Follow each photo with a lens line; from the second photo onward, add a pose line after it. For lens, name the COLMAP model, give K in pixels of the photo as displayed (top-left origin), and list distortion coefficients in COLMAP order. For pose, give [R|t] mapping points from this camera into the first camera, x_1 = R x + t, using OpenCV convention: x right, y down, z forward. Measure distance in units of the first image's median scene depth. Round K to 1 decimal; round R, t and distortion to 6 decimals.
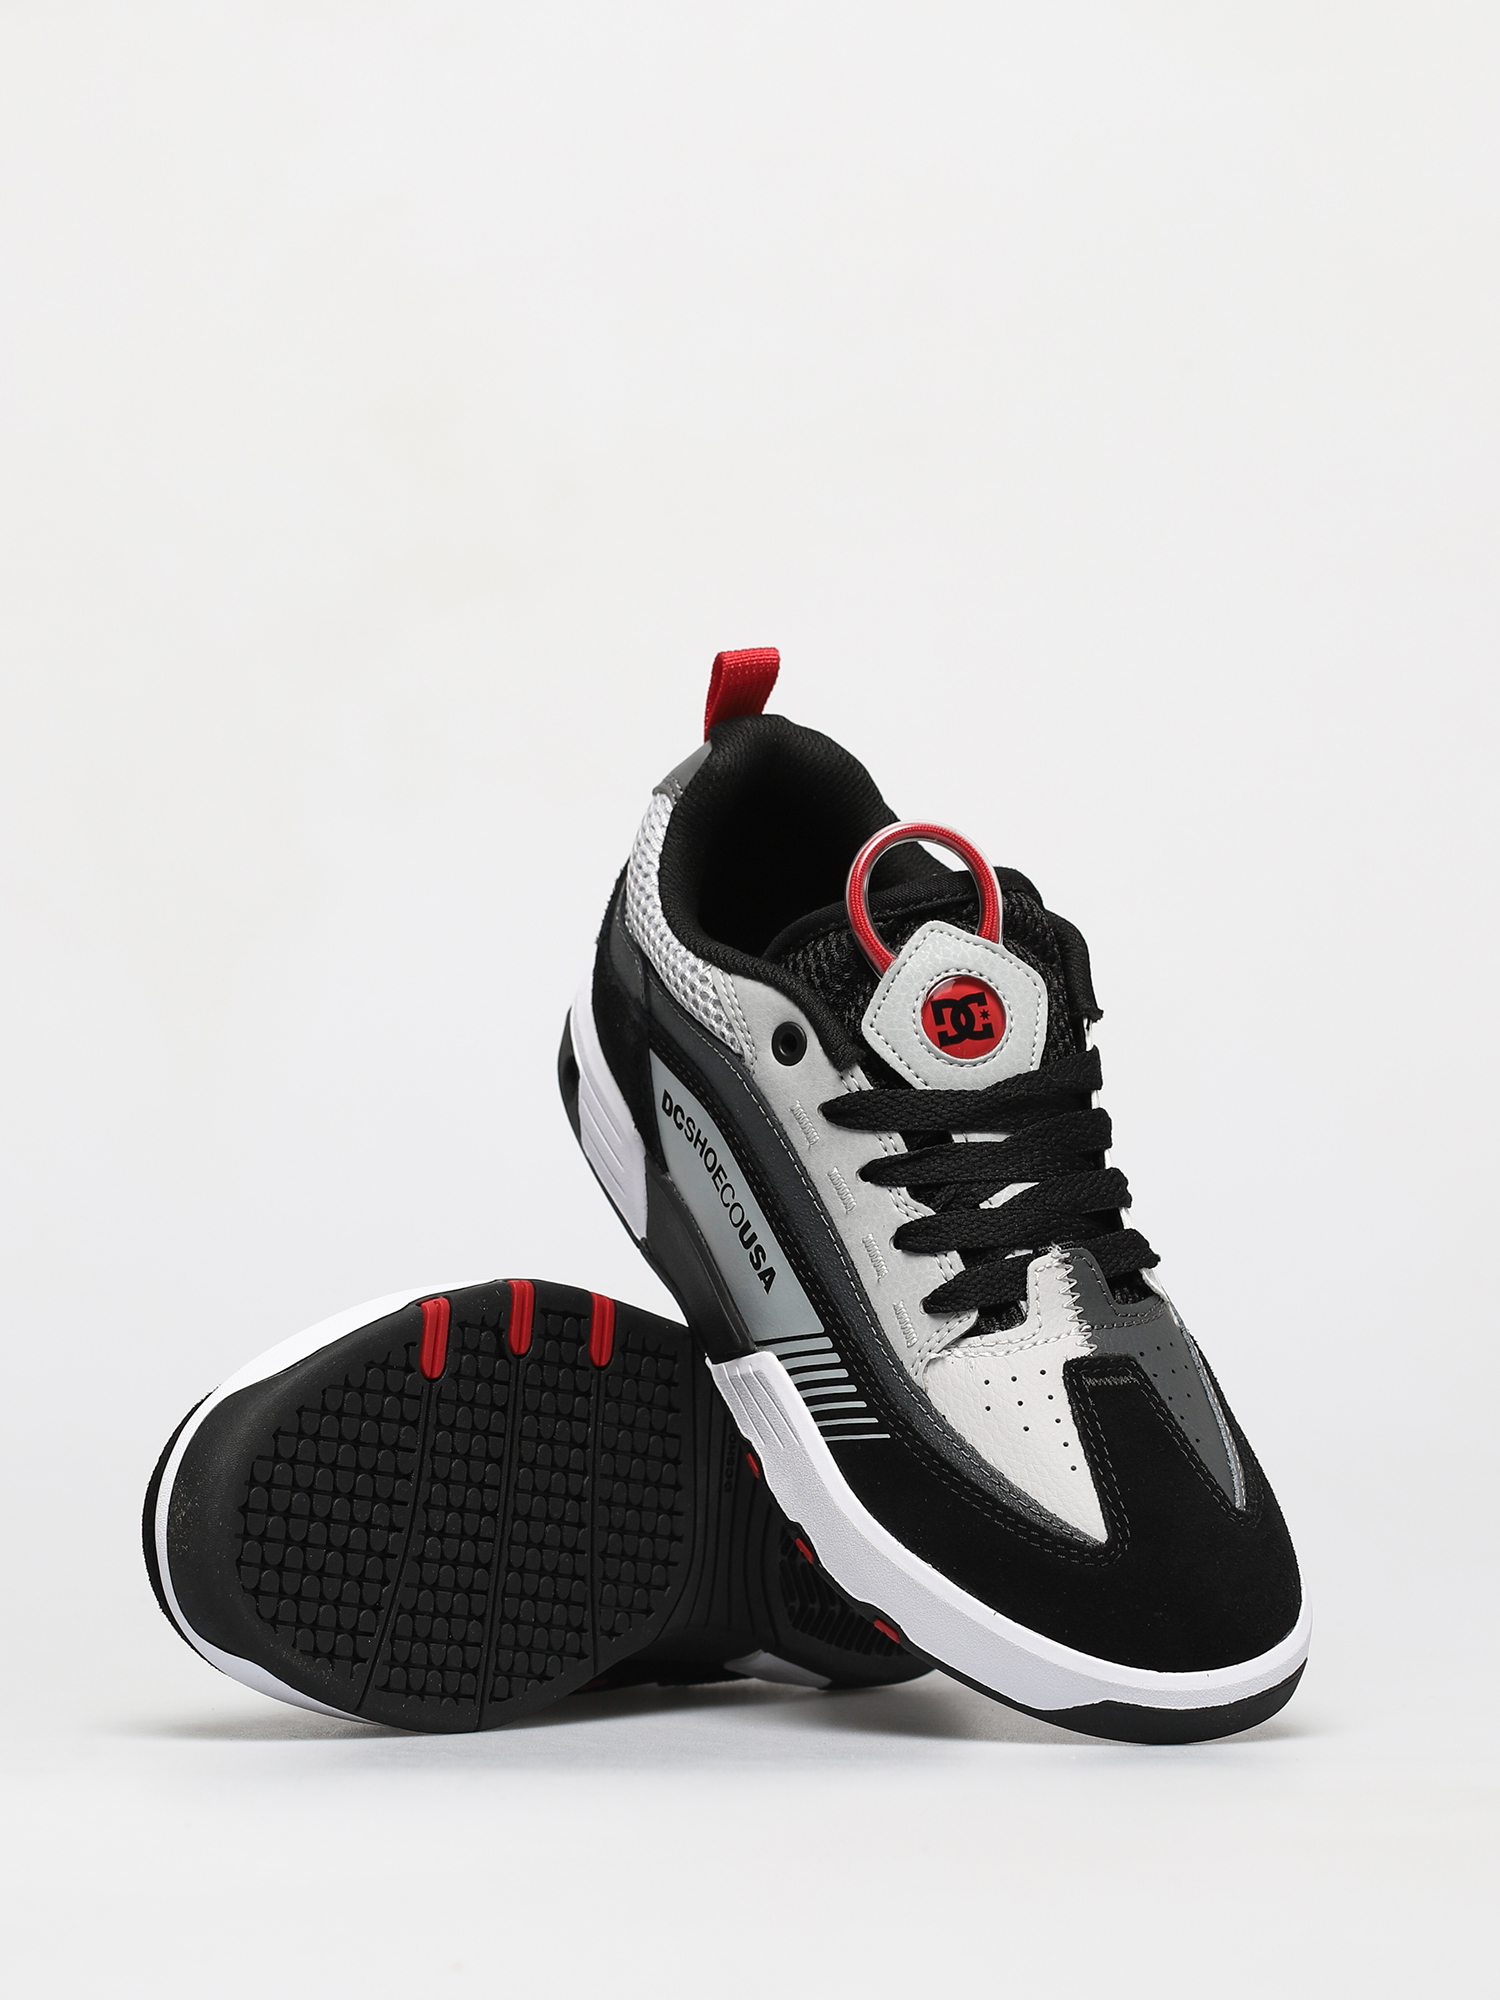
lens RADIAL K [[9044.0, 0, 750.0], [0, 9044.0, 1000.0], [0, 0, 1]] dist [0.120407, 5.223691]
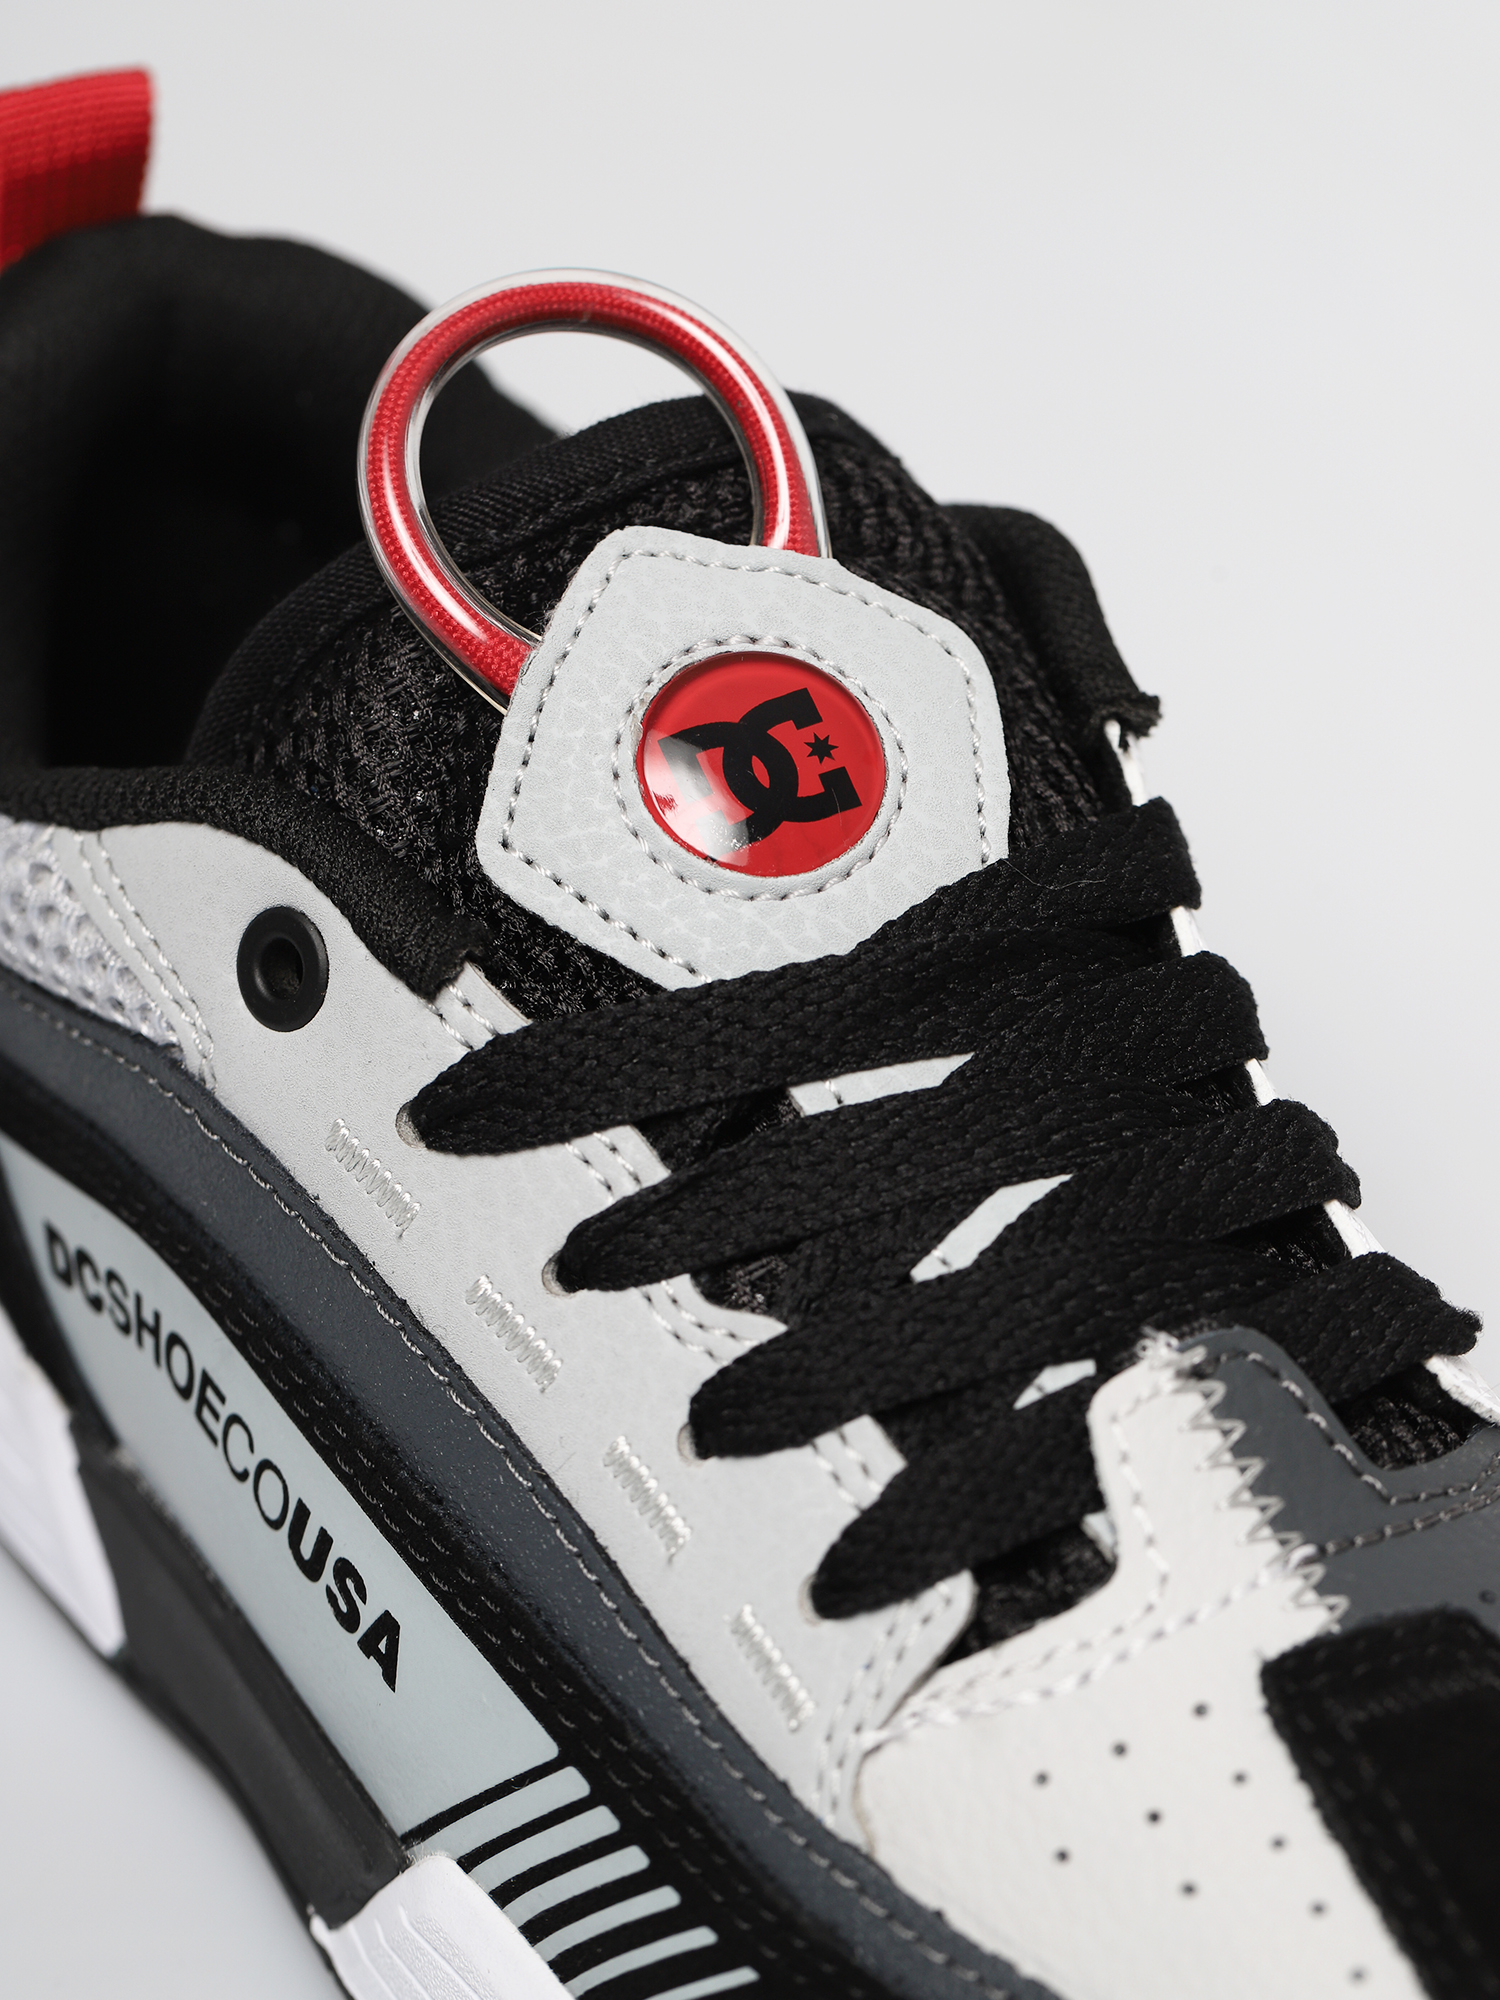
lens RADIAL K [[9044.0, 0, 750.0], [0, 9044.0, 1000.0], [0, 0, 1]] dist [0.120407, 5.223691]
pose [[0.973697, -0.227294, -0.015842, 0.026898], [0.225475, 0.971238, -0.076540, 0.036723], [0.032784, 0.070955, 0.996941, 0.658789]]
